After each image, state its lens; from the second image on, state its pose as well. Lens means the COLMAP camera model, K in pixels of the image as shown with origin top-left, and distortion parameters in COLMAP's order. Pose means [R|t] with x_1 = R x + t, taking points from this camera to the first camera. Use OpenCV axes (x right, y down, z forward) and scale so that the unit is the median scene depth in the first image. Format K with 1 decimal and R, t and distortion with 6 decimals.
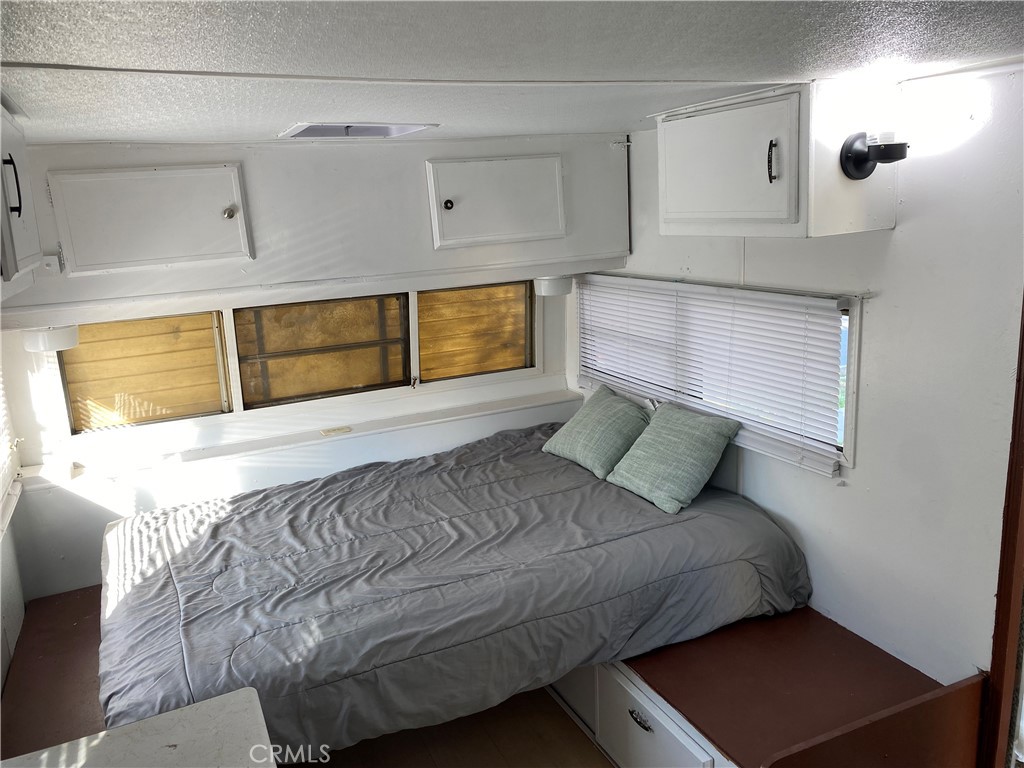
lens RADIAL K [[776.8, 0, 510.7], [0, 776.8, 379.1], [0, 0, 1]] dist [0.024405, -0.028970]
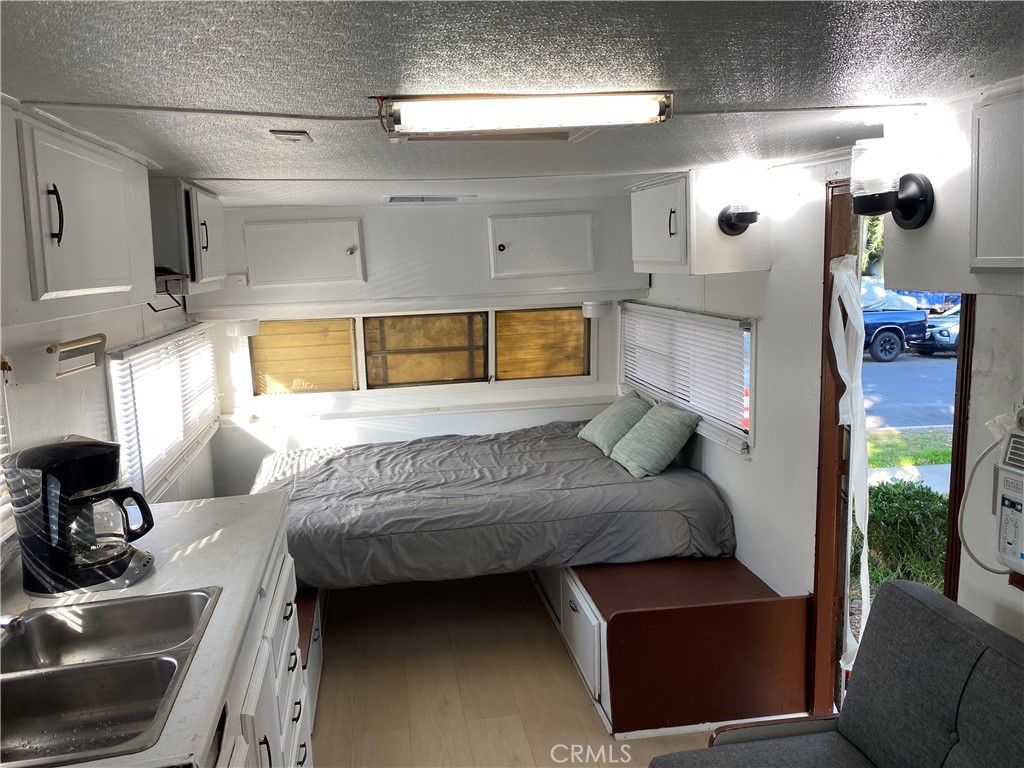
lens RADIAL K [[776.8, 0, 515.7], [0, 776.8, 380.4], [0, 0, 1]] dist [0.024405, -0.028970]
pose [[0.967263, 0.059126, -0.246793, 0.330807], [-0.070811, 0.996737, -0.038735, 0.073117], [0.243697, 0.054942, 0.968294, -0.369562]]
